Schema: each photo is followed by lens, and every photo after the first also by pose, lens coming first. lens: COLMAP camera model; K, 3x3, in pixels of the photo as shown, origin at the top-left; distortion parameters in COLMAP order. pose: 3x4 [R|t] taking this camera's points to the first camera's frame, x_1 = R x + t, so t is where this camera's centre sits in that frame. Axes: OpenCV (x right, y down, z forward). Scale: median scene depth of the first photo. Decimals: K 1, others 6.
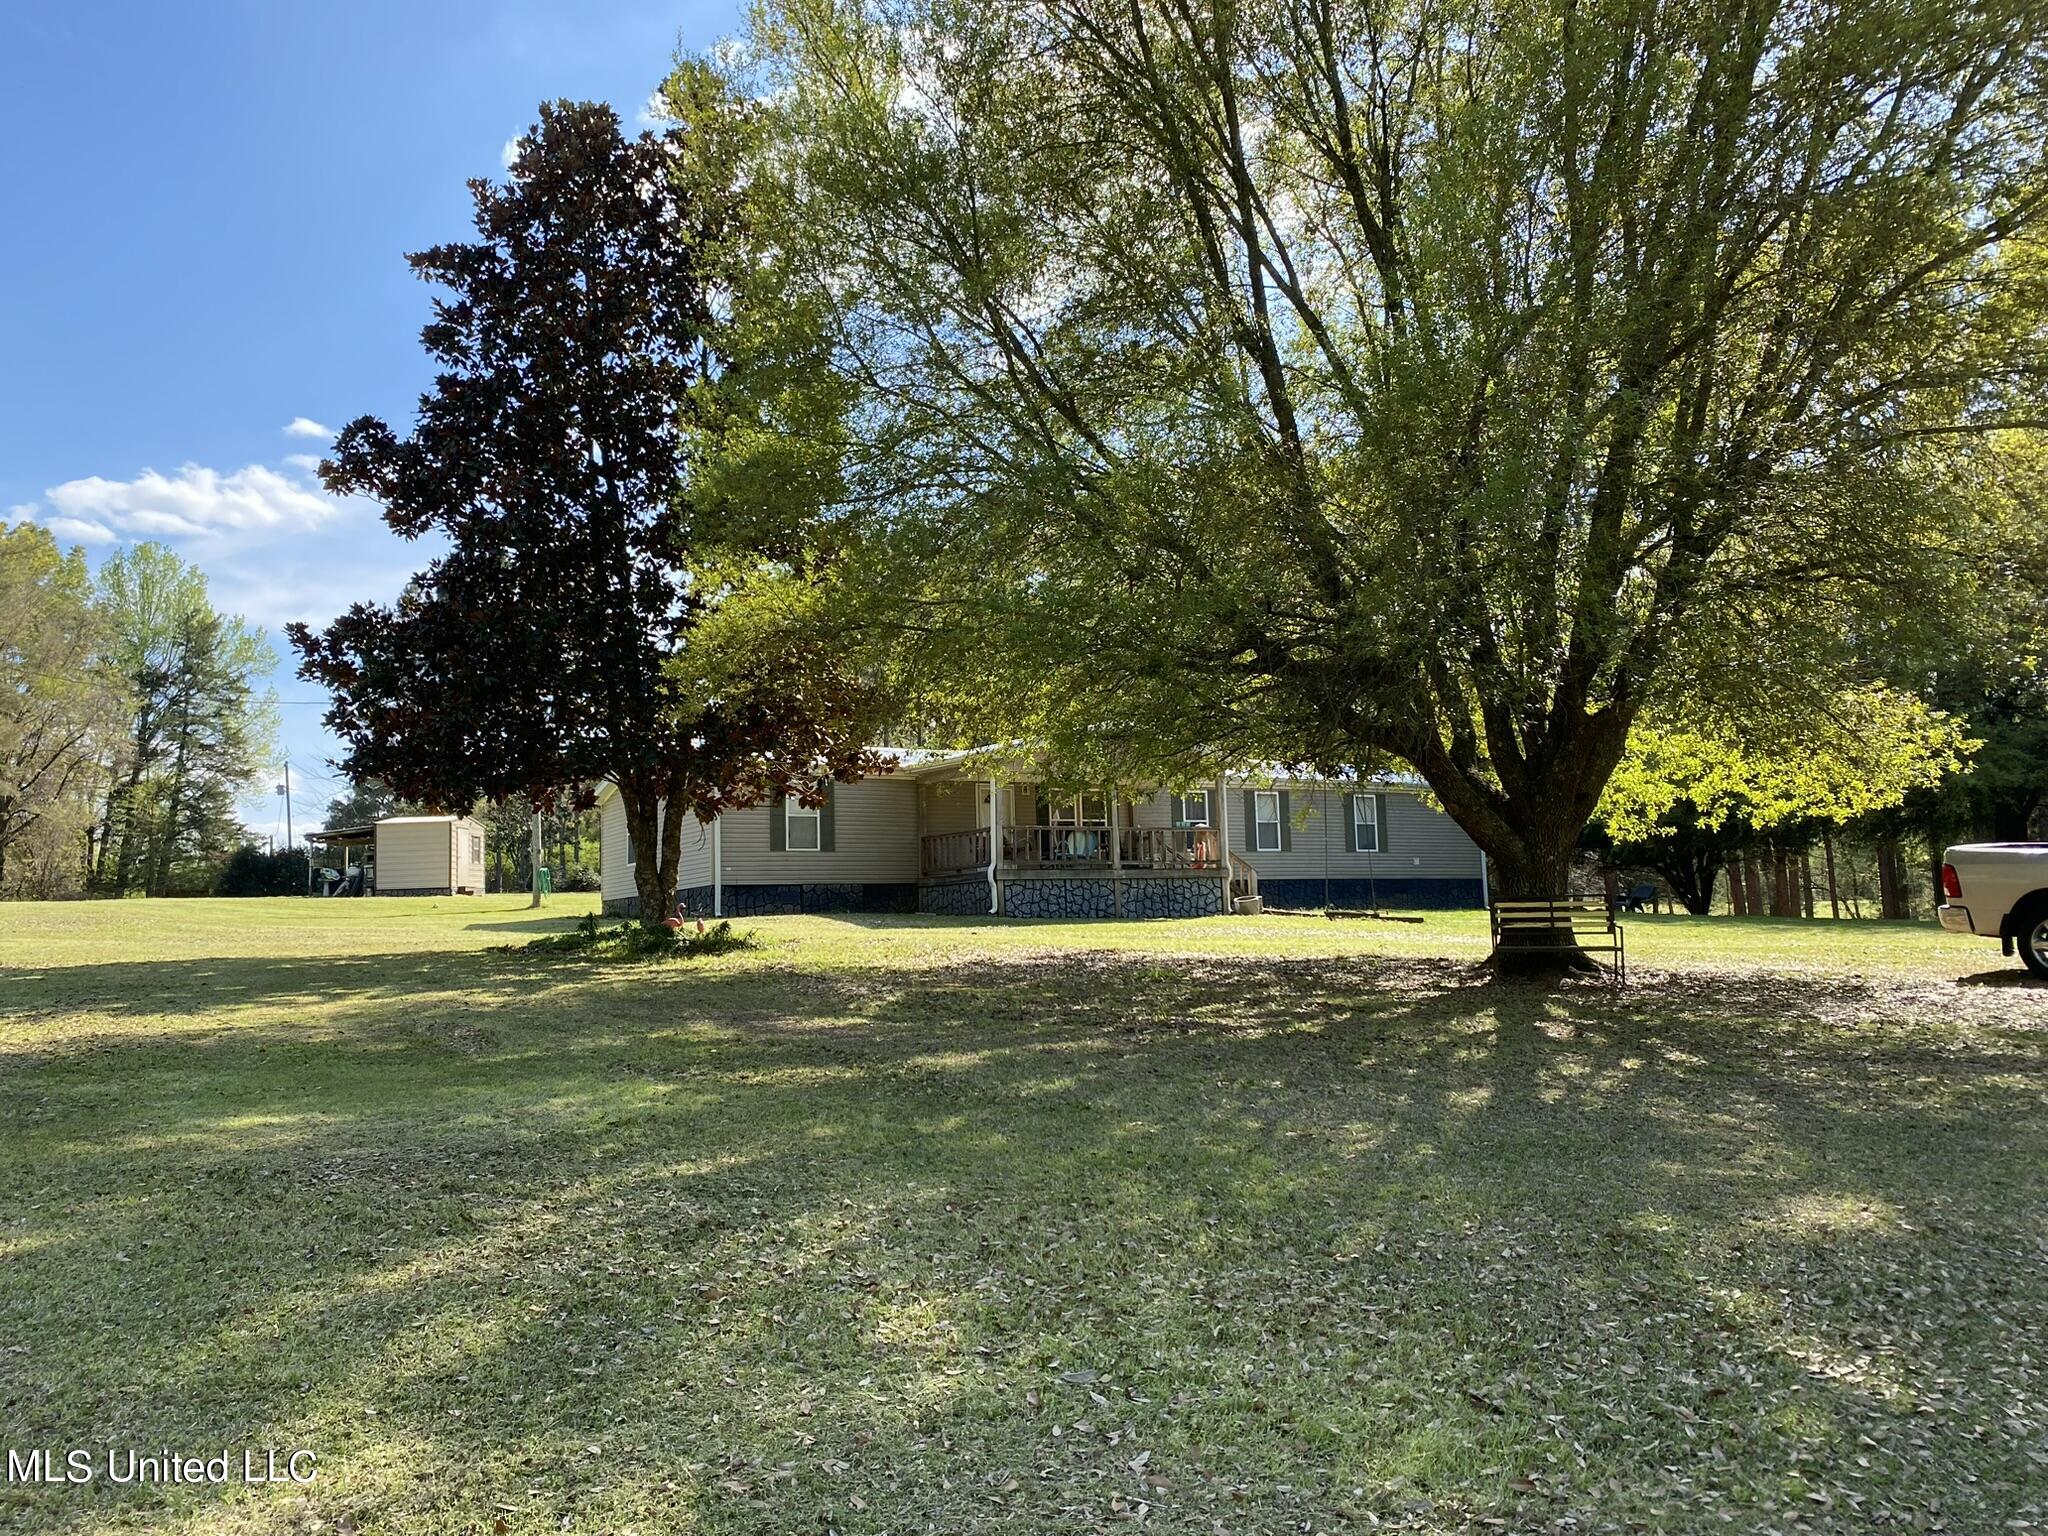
lens RADIAL K [[1597.6, 0, 1028.3], [0, 1597.6, 761.9], [0, 0, 1]] dist [0.012052, -0.006635]
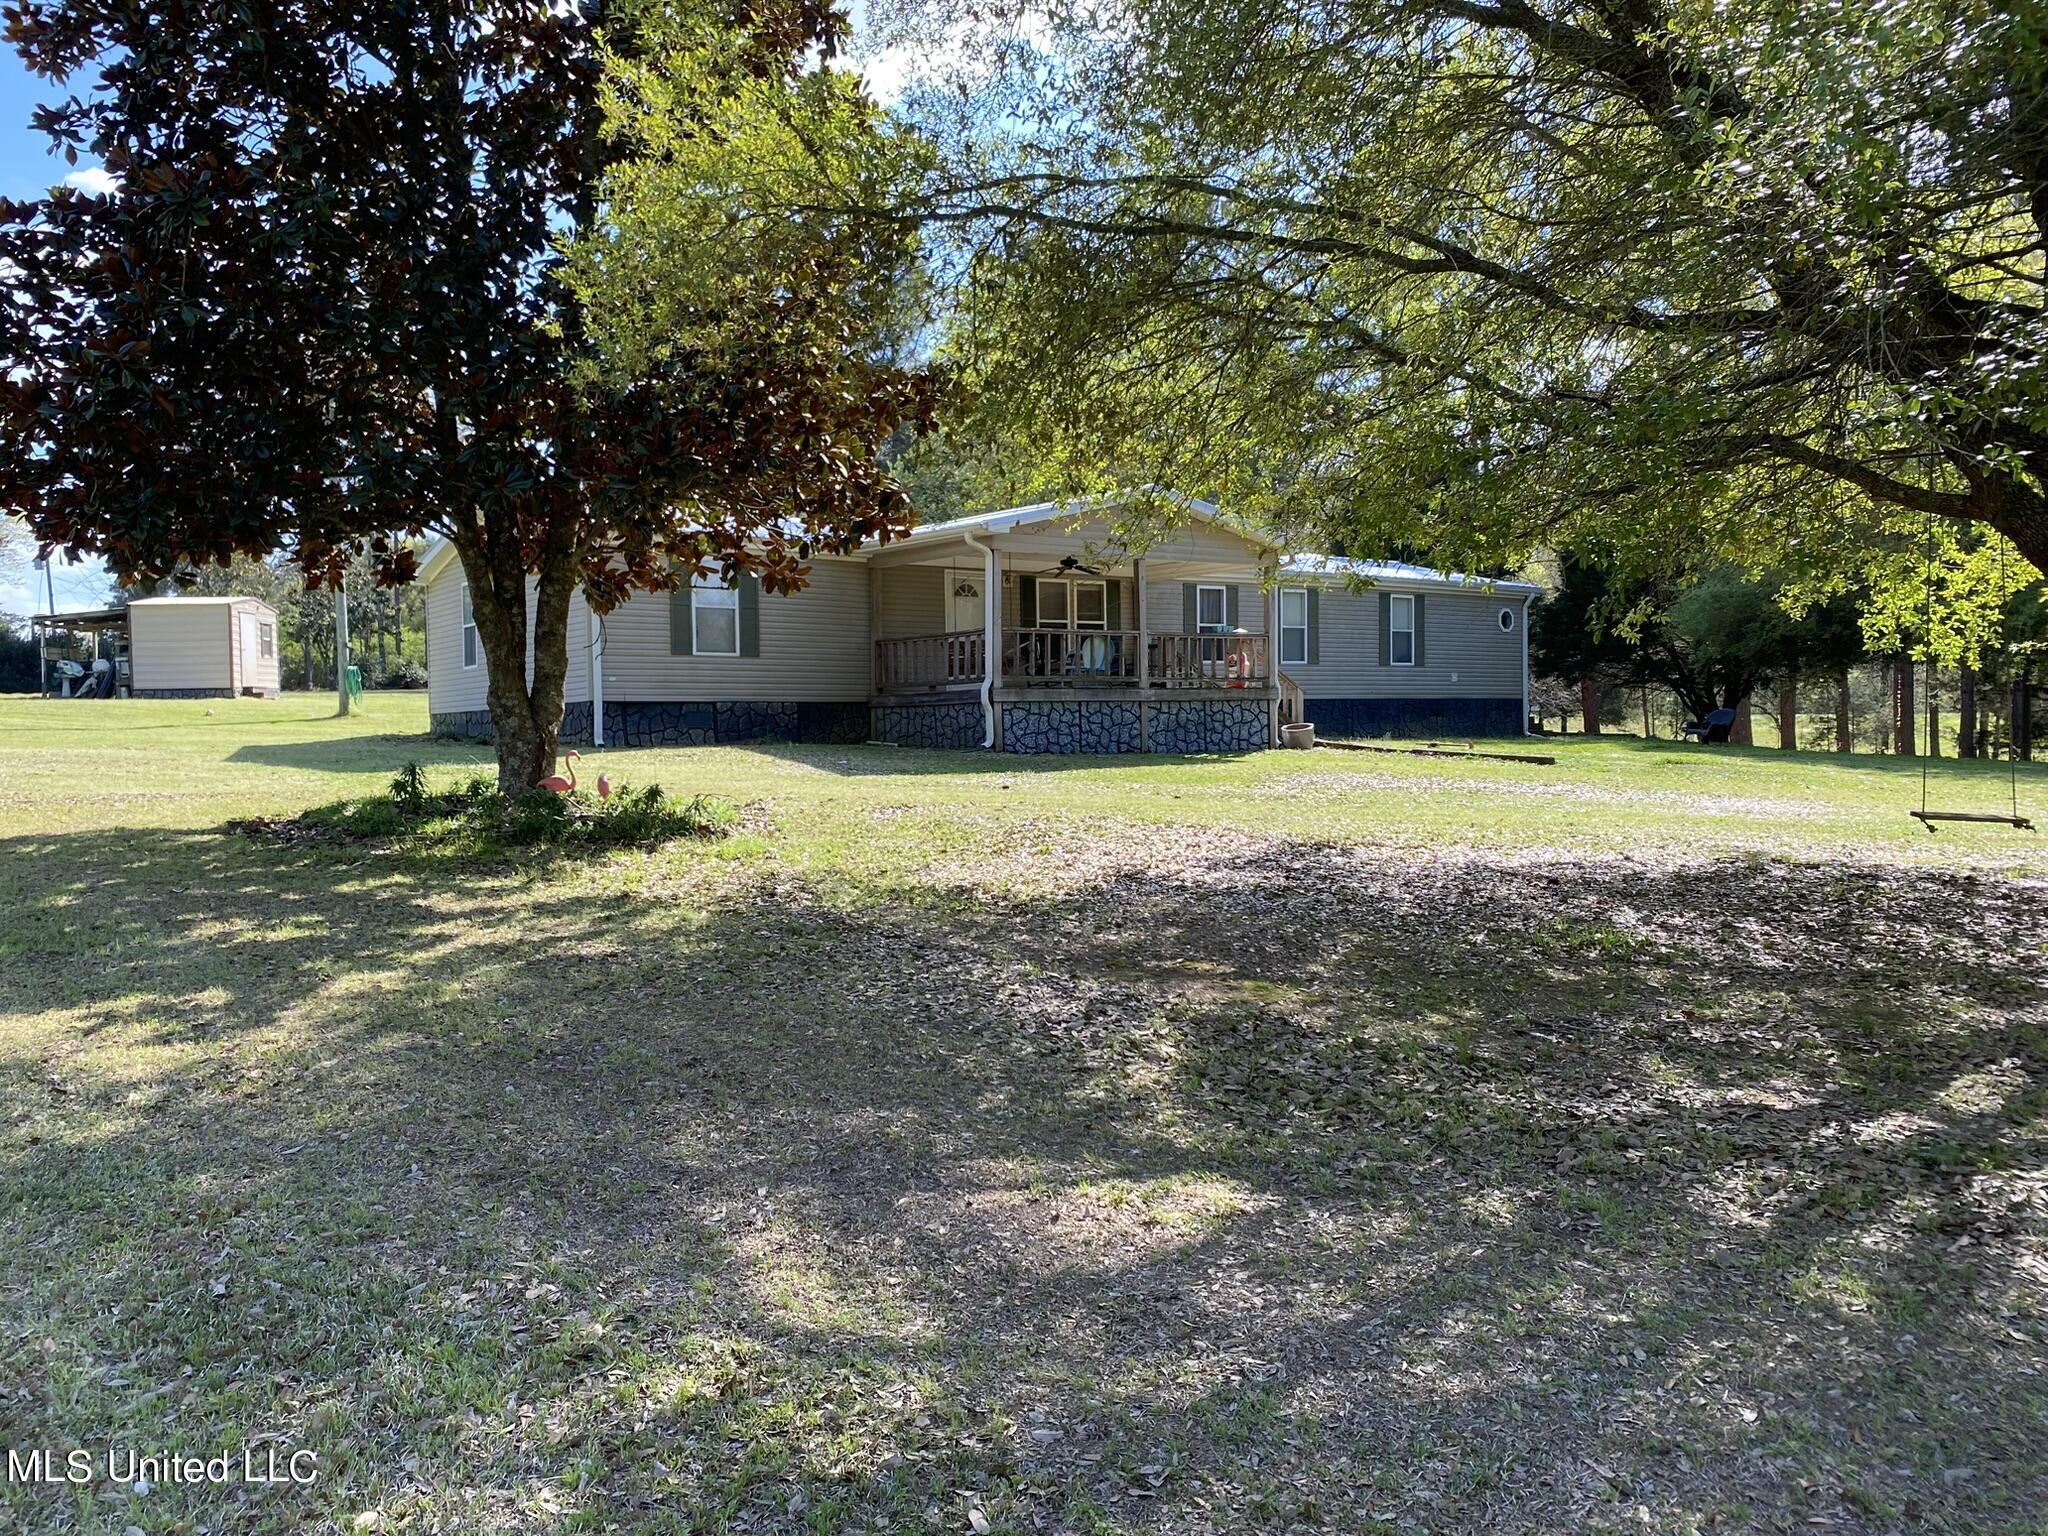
lens RADIAL K [[1597.6, 0, 1022.0], [0, 1597.6, 777.2], [0, 0, 1]] dist [0.012052, -0.006635]
pose [[0.995364, 0.011934, 0.095440, -0.070460], [-0.024604, 0.990850, 0.132703, 0.010961], [-0.092983, -0.134436, 0.986550, 0.262956]]
